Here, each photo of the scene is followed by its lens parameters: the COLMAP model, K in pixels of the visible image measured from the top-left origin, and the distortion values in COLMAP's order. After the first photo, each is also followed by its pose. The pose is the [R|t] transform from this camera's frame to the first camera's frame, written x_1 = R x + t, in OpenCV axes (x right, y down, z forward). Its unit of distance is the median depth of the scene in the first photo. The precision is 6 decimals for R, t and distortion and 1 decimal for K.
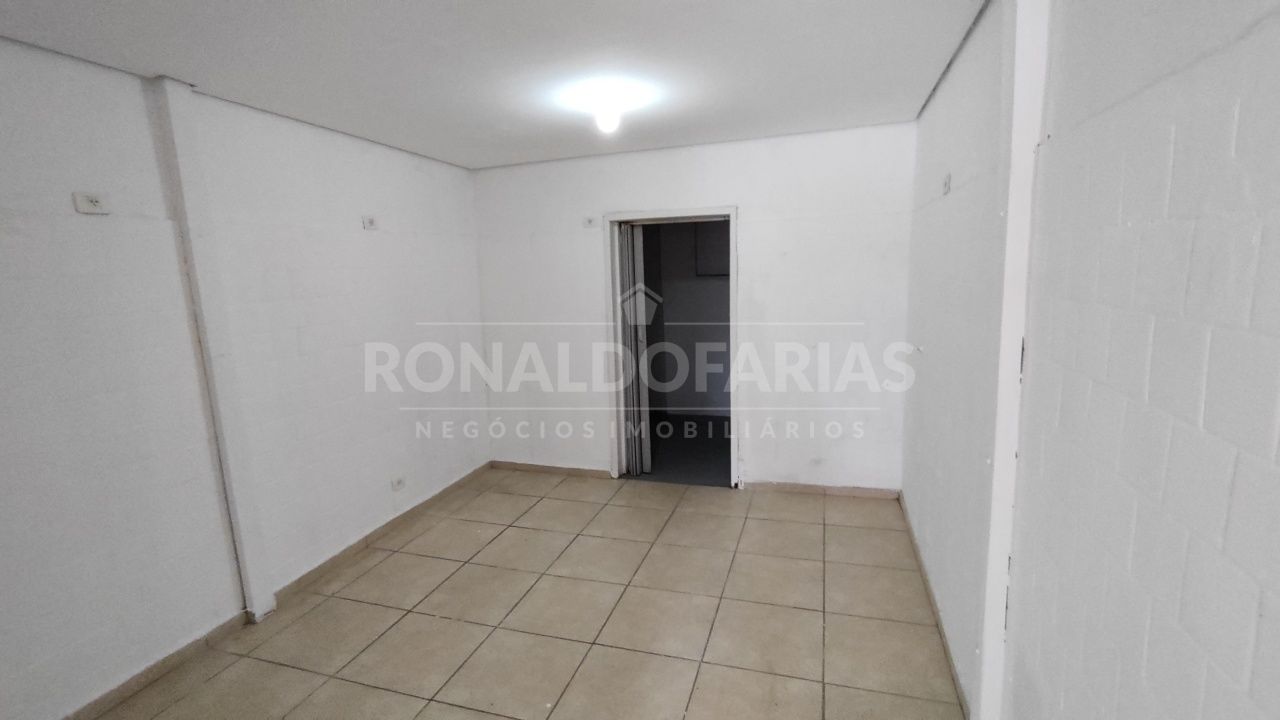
lens RADIAL K [[583.8, 0, 638.4], [0, 583.8, 362.9], [0, 0, 1]] dist [-0.005977, -0.001014]
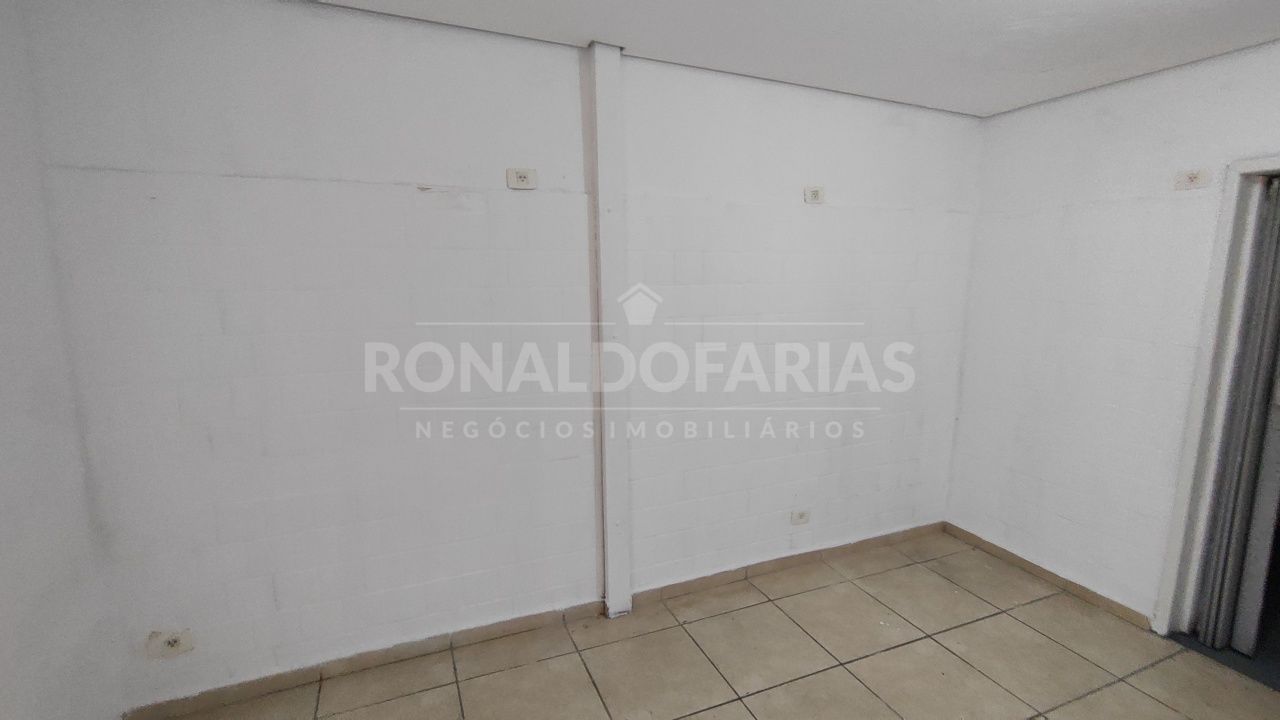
lens RADIAL K [[583.8, 0, 636.3], [0, 583.8, 354.7], [0, 0, 1]] dist [-0.005977, -0.001014]
pose [[0.642728, 0.156662, -0.749905, 0.016890], [-0.153755, 0.985329, 0.074063, -0.041947], [0.750506, 0.067699, 0.657386, 0.278850]]
